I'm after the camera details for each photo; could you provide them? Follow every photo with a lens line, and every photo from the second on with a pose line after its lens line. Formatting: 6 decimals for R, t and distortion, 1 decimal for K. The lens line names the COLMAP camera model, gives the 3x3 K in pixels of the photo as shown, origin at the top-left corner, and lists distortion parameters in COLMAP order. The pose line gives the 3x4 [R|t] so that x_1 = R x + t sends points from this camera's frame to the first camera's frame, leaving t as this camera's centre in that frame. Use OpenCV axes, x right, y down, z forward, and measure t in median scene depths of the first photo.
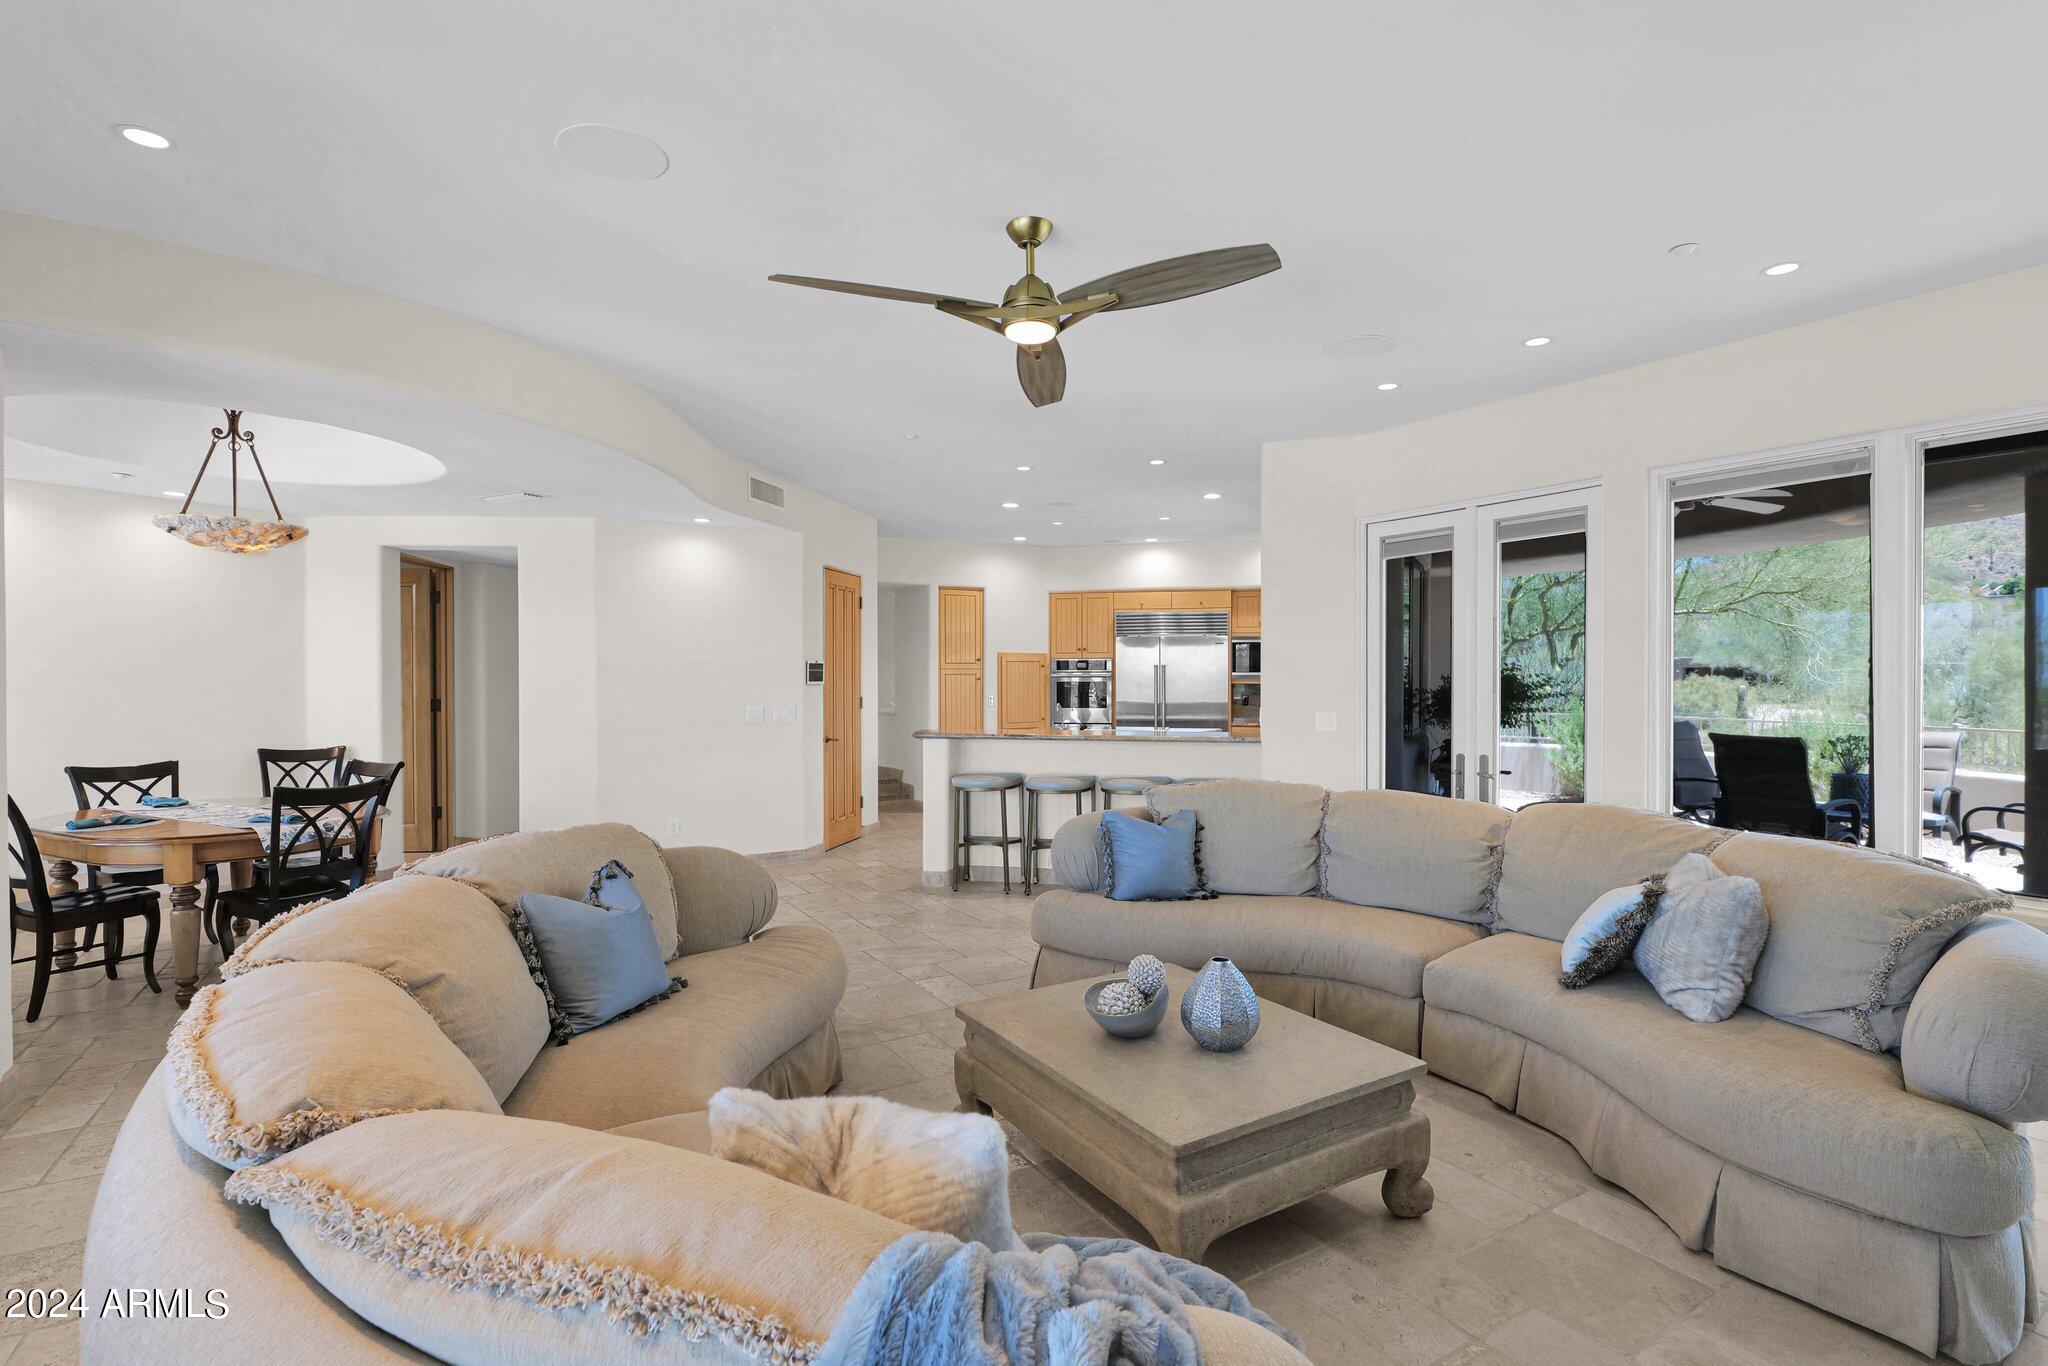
lens RADIAL K [[947.6, 0, 1024.0], [0, 947.6, 683.0], [0, 0, 1]] dist [-0.011860, 0.000444]
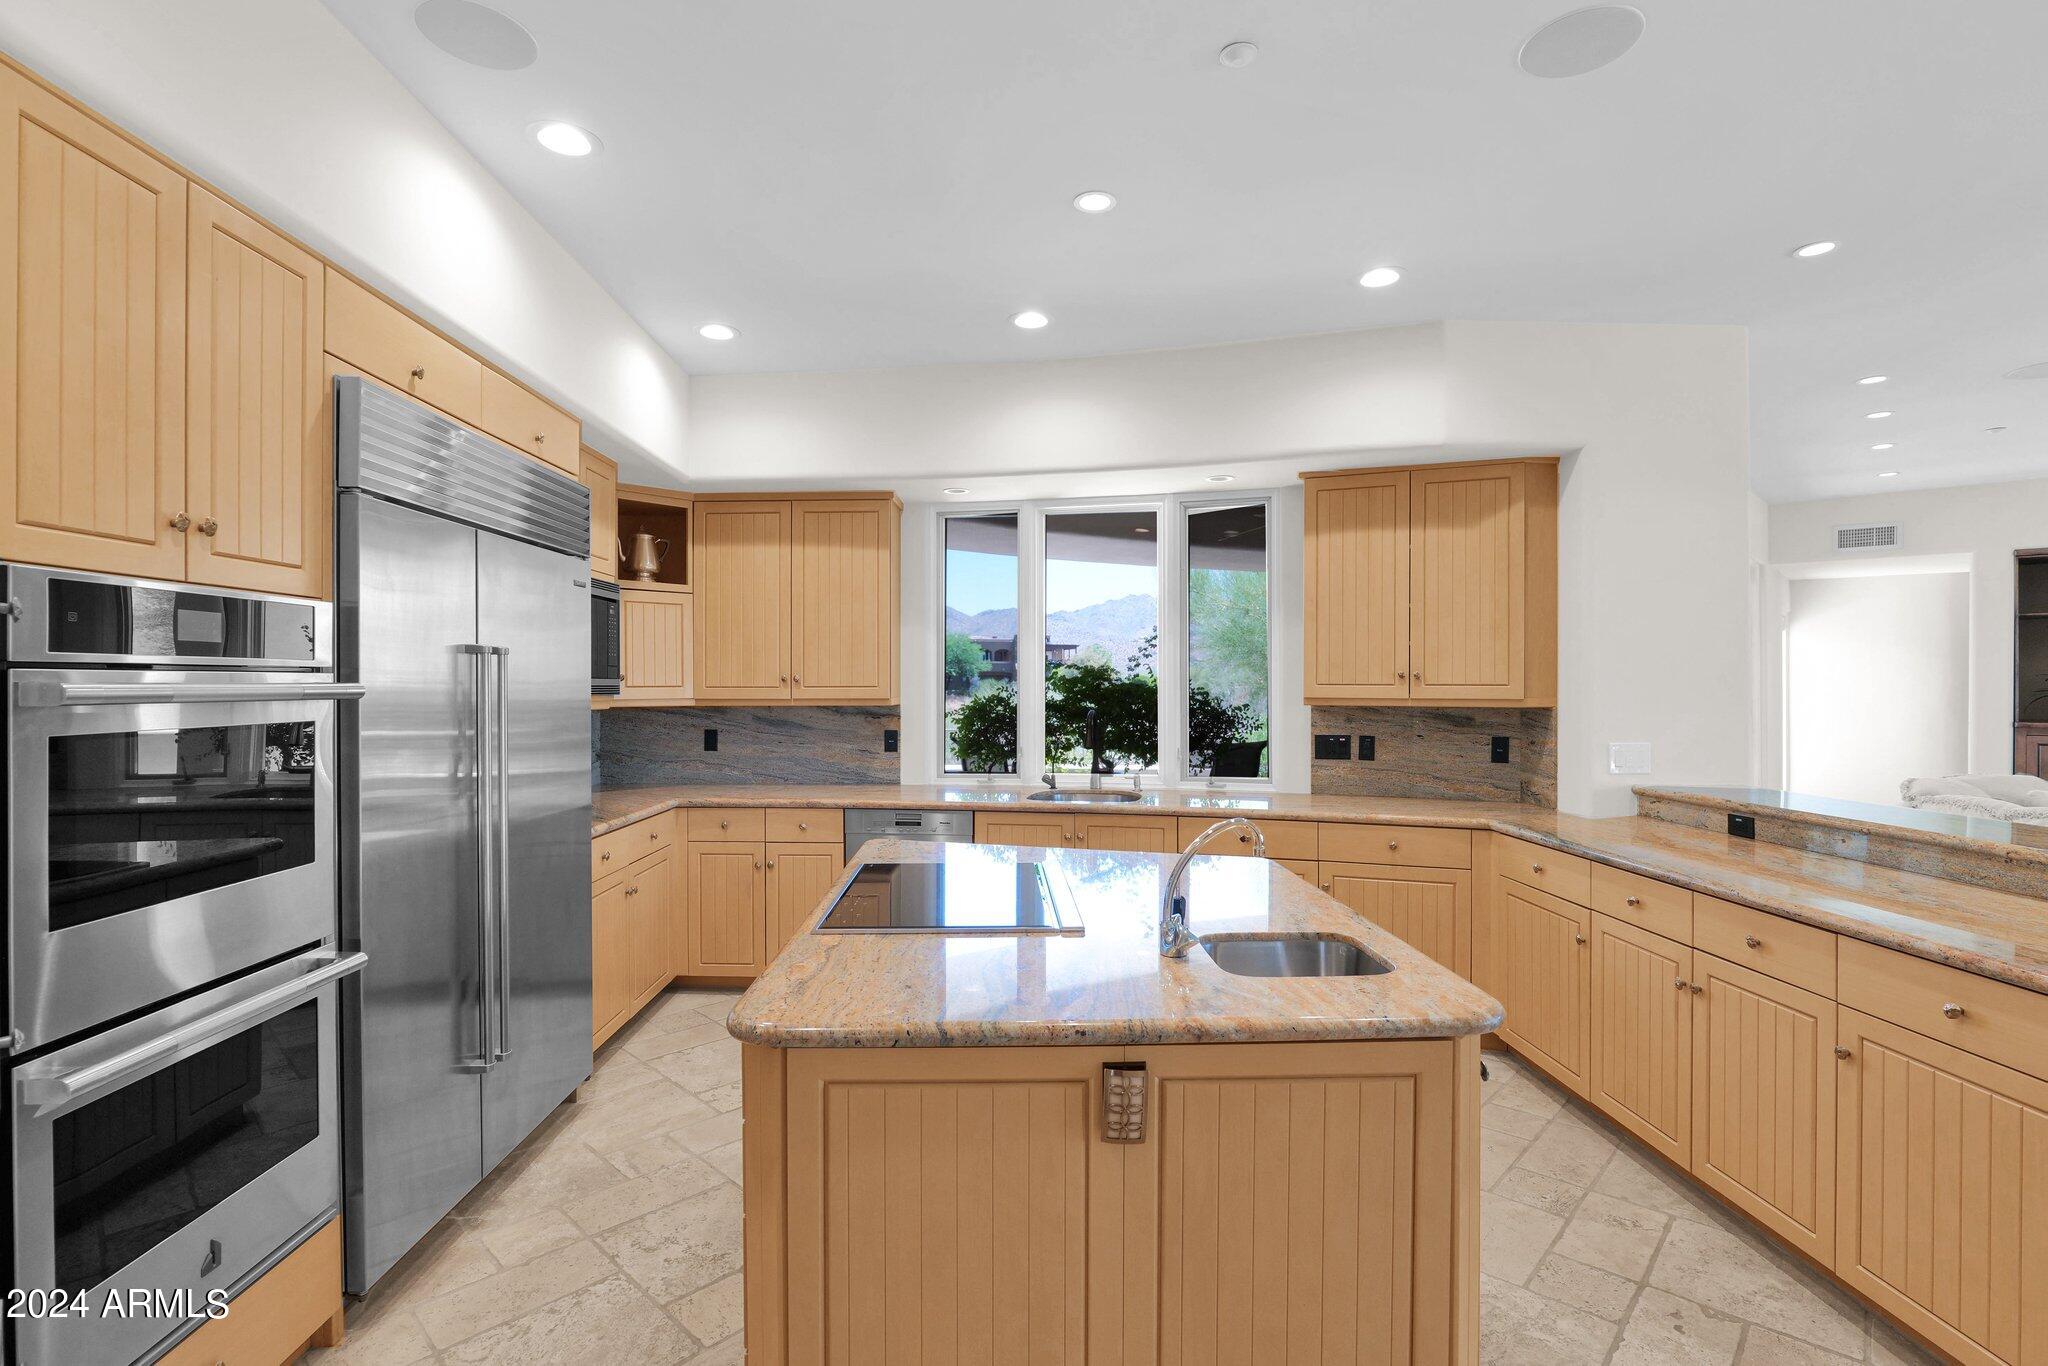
lens RADIAL K [[961.3, 0, 1024.0], [0, 961.3, 683.0], [0, 0, 1]] dist [-0.039335, -0.000425]
pose [[-0.273413, 0.001051, 0.961896, -0.130255], [0.004704, 0.999989, 0.000244, -0.008823], [-0.961885, 0.004592, -0.273415, 0.926864]]
